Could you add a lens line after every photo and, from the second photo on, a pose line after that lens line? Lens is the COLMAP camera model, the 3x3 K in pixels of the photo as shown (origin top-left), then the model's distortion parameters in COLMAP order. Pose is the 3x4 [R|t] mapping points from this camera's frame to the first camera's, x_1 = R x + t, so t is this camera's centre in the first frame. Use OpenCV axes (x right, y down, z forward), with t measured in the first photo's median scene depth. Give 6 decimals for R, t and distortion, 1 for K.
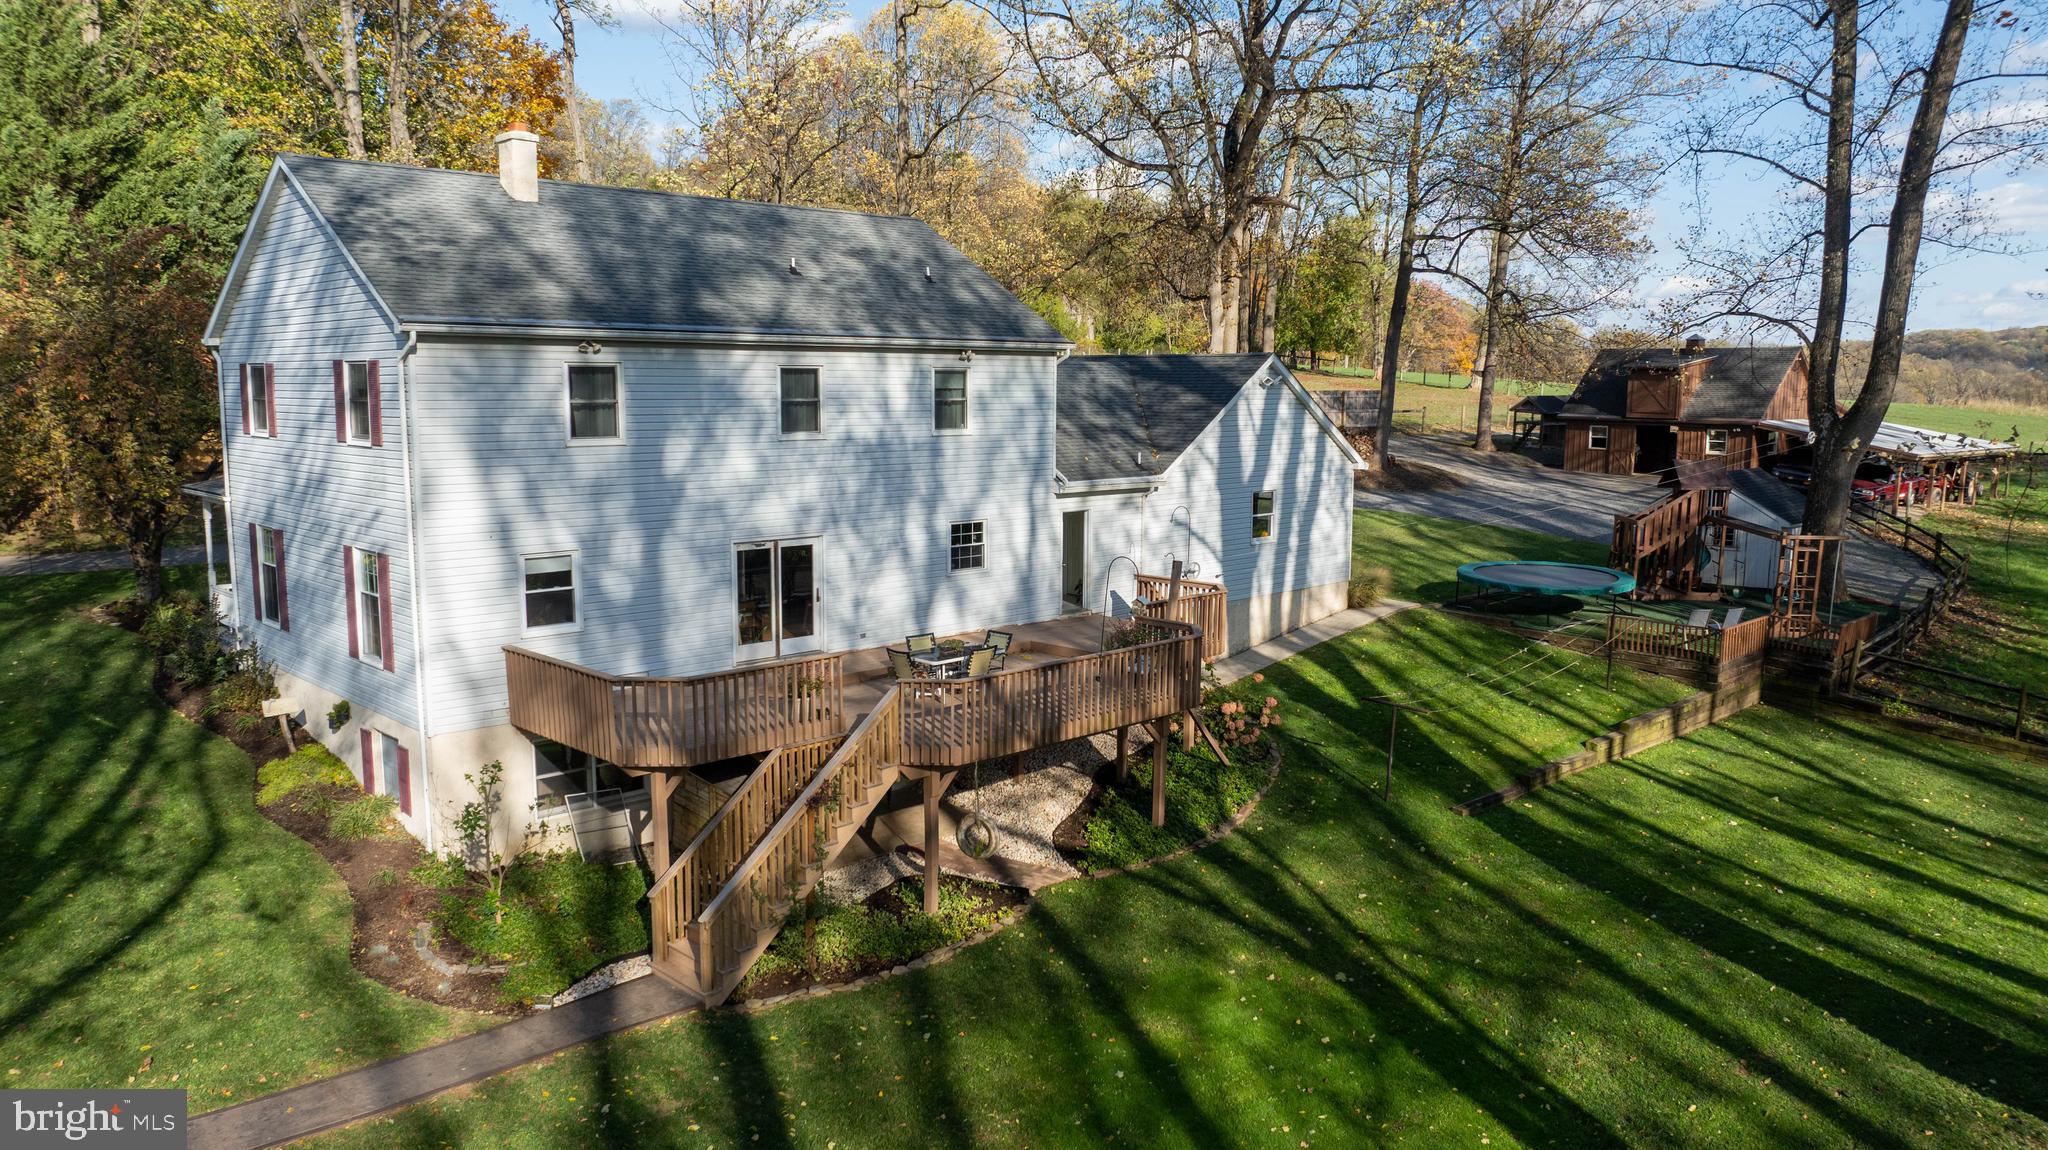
lens RADIAL K [[1443.7, 0, 1027.2], [0, 1443.7, 569.1], [0, 0, 1]] dist [-0.036375, 0.030251]
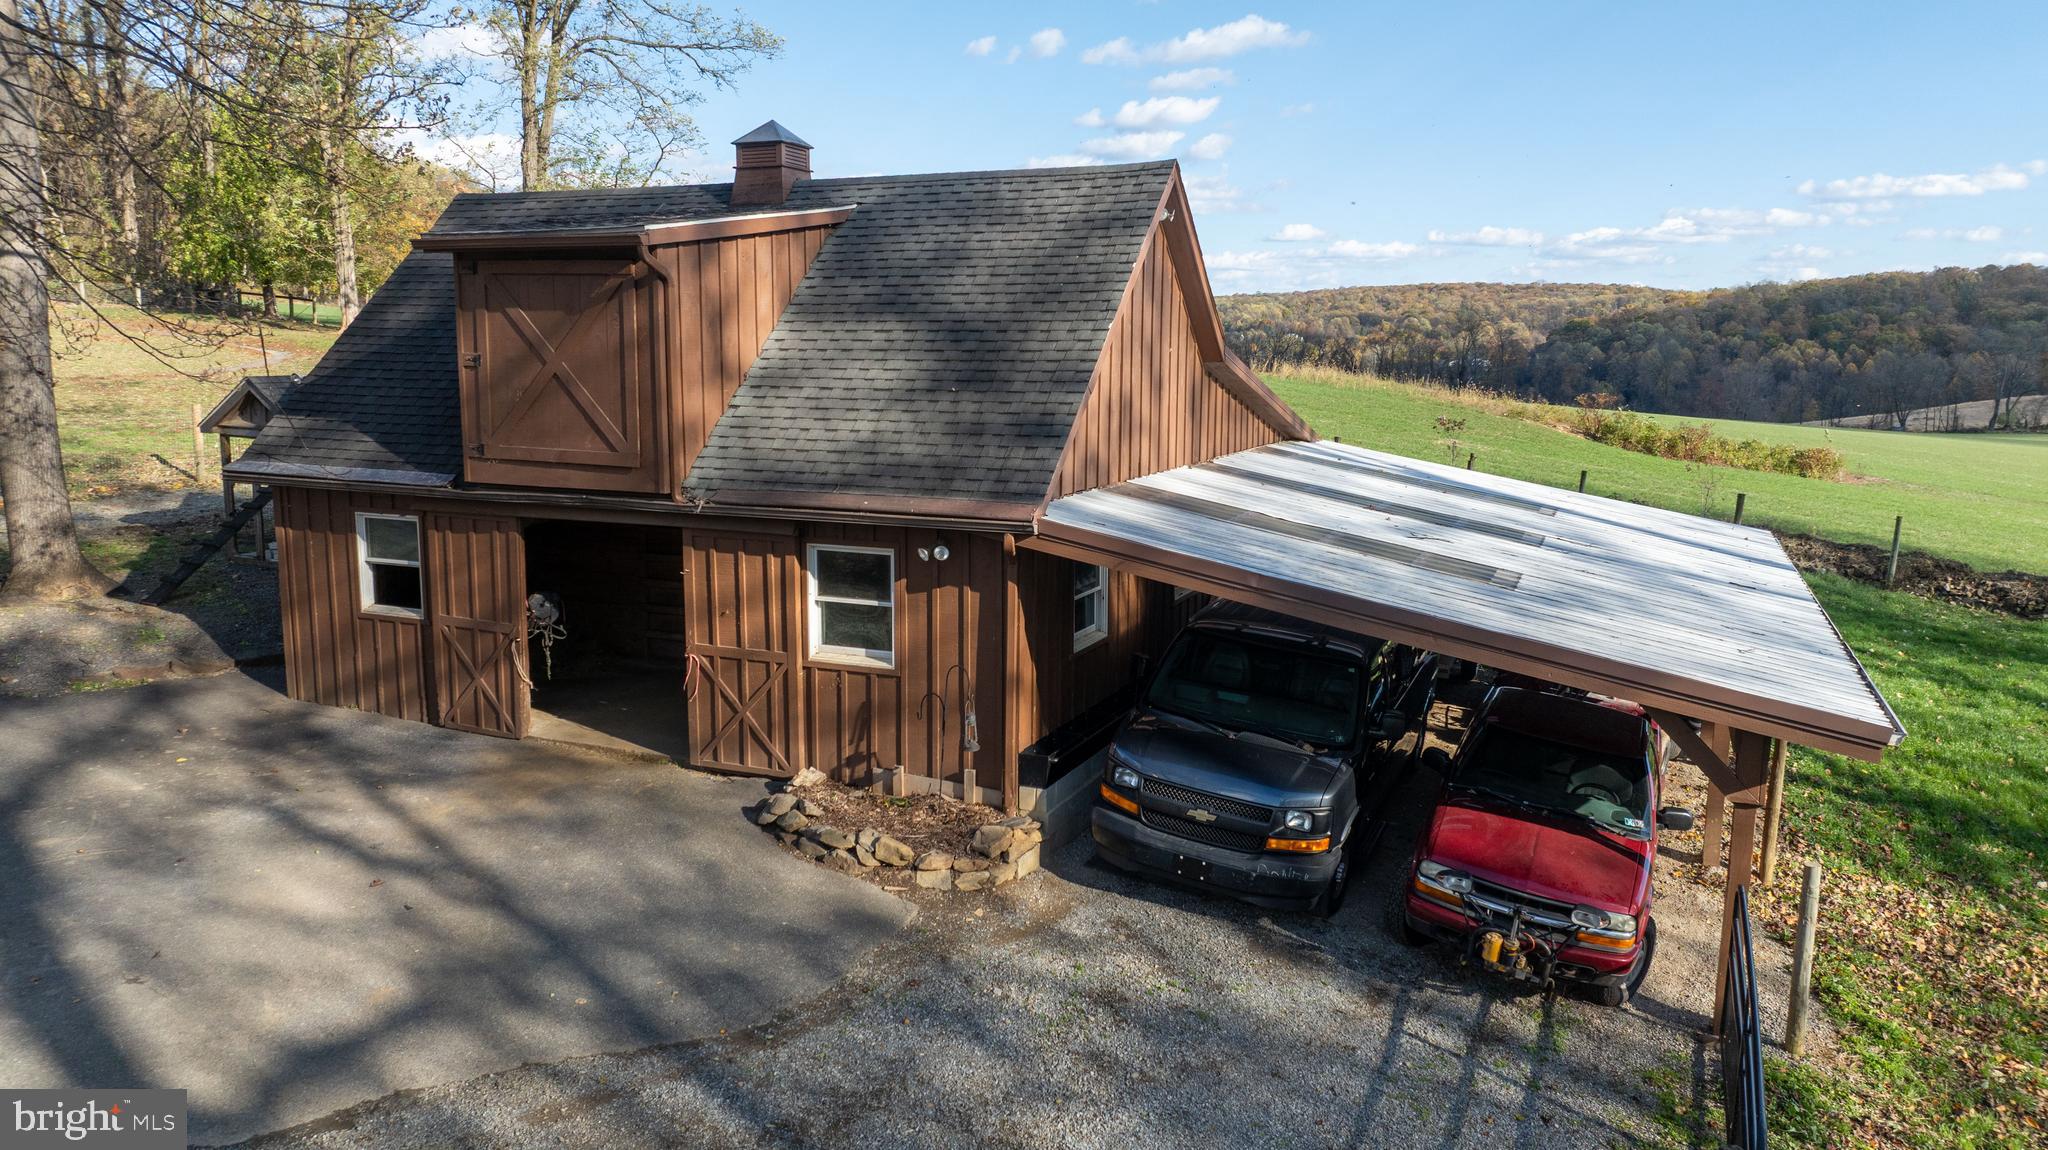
lens RADIAL K [[1443.7, 0, 1027.2], [0, 1443.7, 569.1], [0, 0, 1]] dist [-0.036375, 0.030251]
pose [[0.887413, -0.065067, 0.456360, 0.404013], [0.049312, 0.997707, 0.046362, -0.102070], [-0.458330, -0.018638, 0.888587, 0.793139]]
